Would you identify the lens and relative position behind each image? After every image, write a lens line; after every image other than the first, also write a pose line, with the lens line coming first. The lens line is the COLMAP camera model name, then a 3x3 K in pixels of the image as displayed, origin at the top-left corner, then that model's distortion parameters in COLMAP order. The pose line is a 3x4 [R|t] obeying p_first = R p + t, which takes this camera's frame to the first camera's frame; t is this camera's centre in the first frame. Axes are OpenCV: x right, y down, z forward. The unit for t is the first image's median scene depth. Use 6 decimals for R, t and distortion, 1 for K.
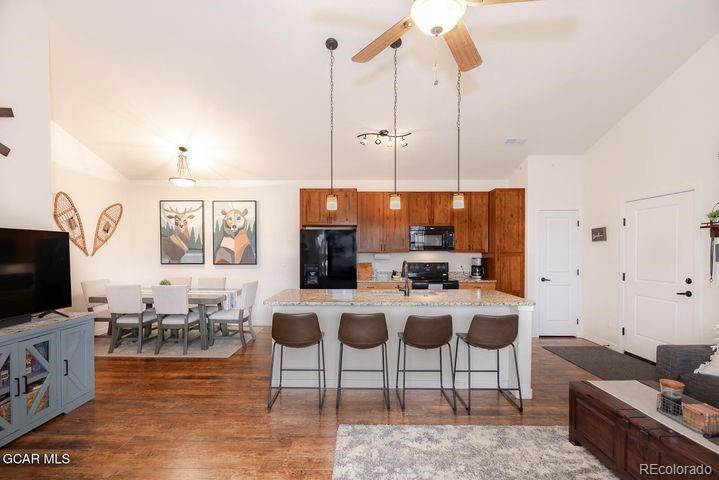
lens RADIAL K [[325.8, 0, 350.4], [0, 325.8, 253.6], [0, 0, 1]] dist [0.017000, -0.001447]
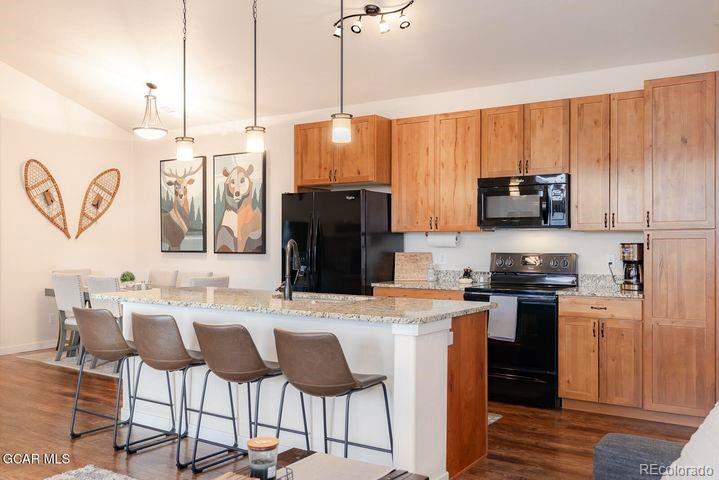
lens RADIAL K [[663.8, 0, 360.8], [0, 663.8, 247.5], [0, 0, 1]] dist [0.015959, 0.000000]
pose [[0.835195, 0.004679, -0.549934, 0.589643], [-0.006054, 0.999981, -0.000686, 0.022737], [0.549921, 0.003903, 0.835208, 0.054646]]
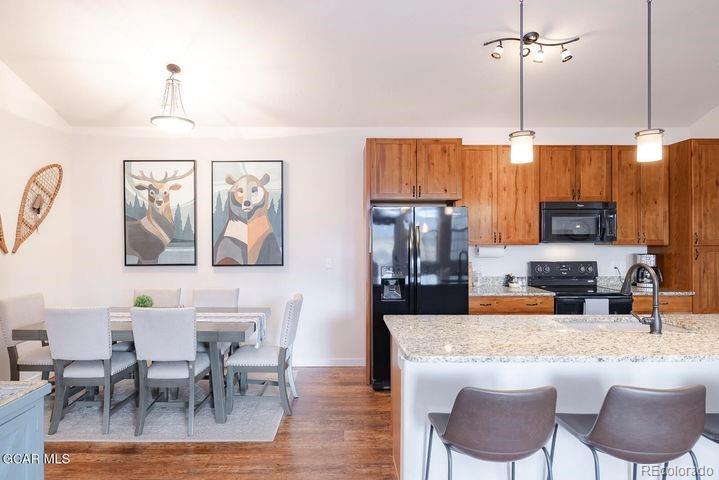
lens RADIAL K [[425.4, 0, 341.1], [0, 425.4, 239.7], [0, 0, 1]] dist [0.014148, -0.002731]
pose [[0.999682, -0.002705, 0.025073, -0.212581], [0.002966, 0.999942, -0.010388, -0.006644], [-0.025043, 0.010459, 0.999632, 0.217497]]
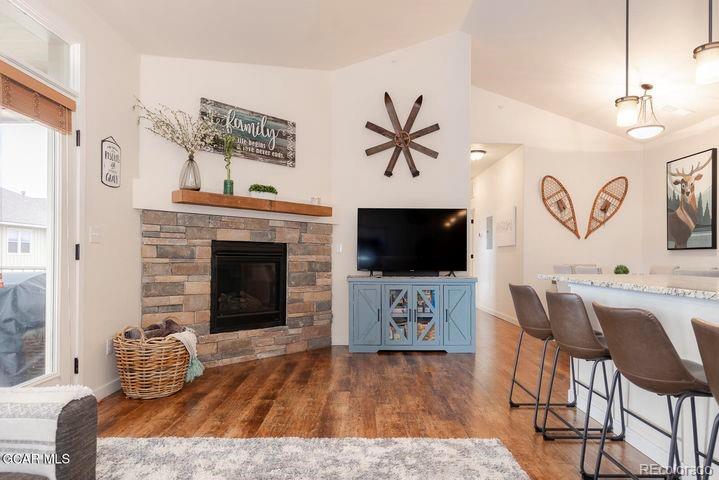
lens RADIAL K [[459.2, 0, 361.1], [0, 459.2, 254.8], [0, 0, 1]] dist [0.002897, -0.002595]
pose [[0.021669, -0.005117, -0.999752, 0.449829], [-0.018599, 0.999812, -0.005520, 0.065169], [0.999592, 0.018714, 0.021569, 0.319954]]
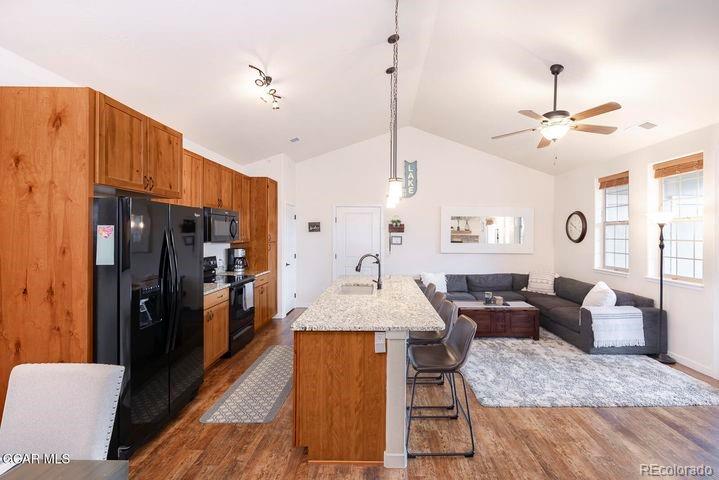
lens RADIAL K [[325.8, 0, 391.4], [0, 325.8, 233.9], [0, 0, 1]] dist [0.017000, -0.001447]
pose [[-0.036150, -0.001222, 0.999346, -0.532436], [0.006293, 0.999979, 0.001450, -0.025691], [-0.999327, 0.006341, -0.036142, 0.635336]]
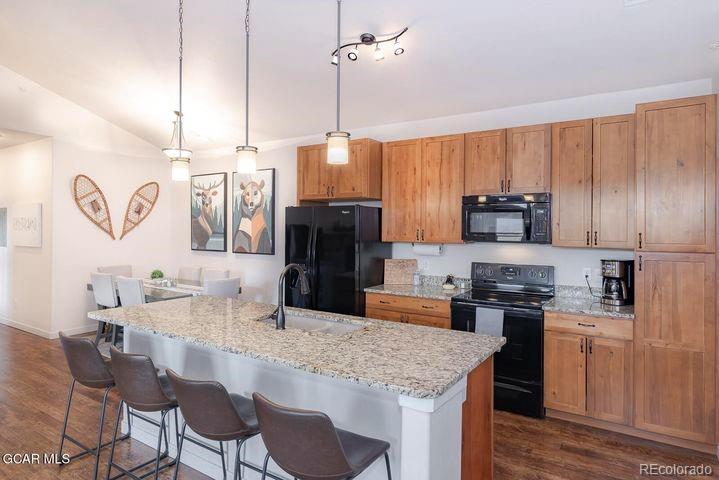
lens RADIAL K [[440.0, 0, 351.8], [0, 440.0, 229.3], [0, 0, 1]] dist [0.010449, -0.004281]
pose [[0.836303, 0.007940, -0.548210, 0.431397], [-0.011672, 0.999926, -0.003324, -0.024078], [0.548143, 0.009179, 0.836334, 0.280826]]
